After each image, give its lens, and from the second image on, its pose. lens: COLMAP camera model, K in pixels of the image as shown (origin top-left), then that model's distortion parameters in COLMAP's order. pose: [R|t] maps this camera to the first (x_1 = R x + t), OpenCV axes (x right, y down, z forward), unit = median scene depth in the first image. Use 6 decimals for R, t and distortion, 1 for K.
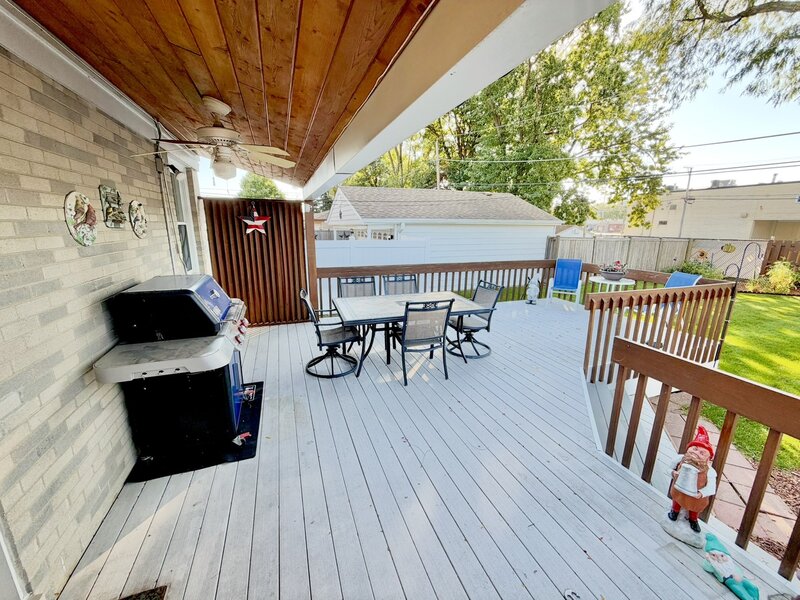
lens RADIAL K [[319.8, 0, 396.6], [0, 319.8, 297.0], [0, 0, 1]] dist [0.001491, -0.000298]
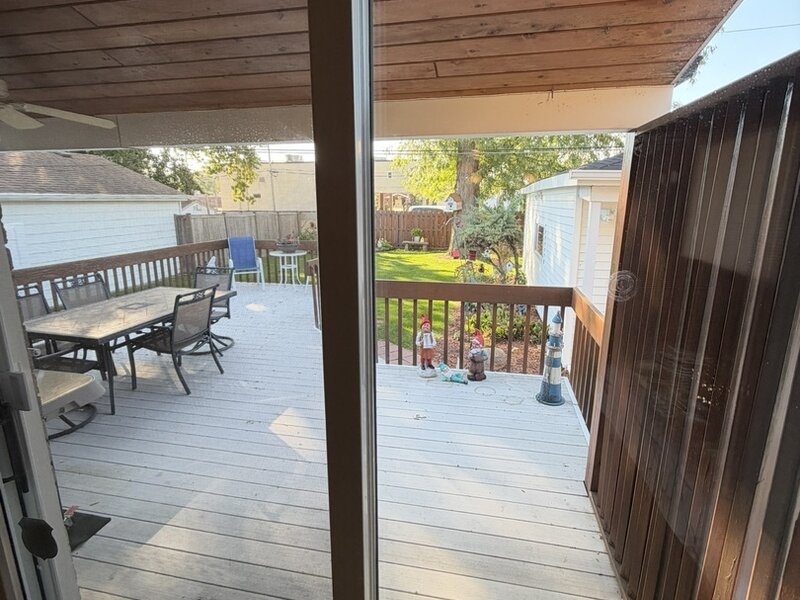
lens RADIAL K [[430.2, 0, 401.3], [0, 430.2, 299.2], [0, 0, 1]] dist [0.005148, 0.000868]
pose [[0.520084, -0.206554, 0.828763, -0.469531], [0.201068, 0.972656, 0.116238, 0.009602], [-0.830111, 0.106184, 0.547395, -0.099595]]
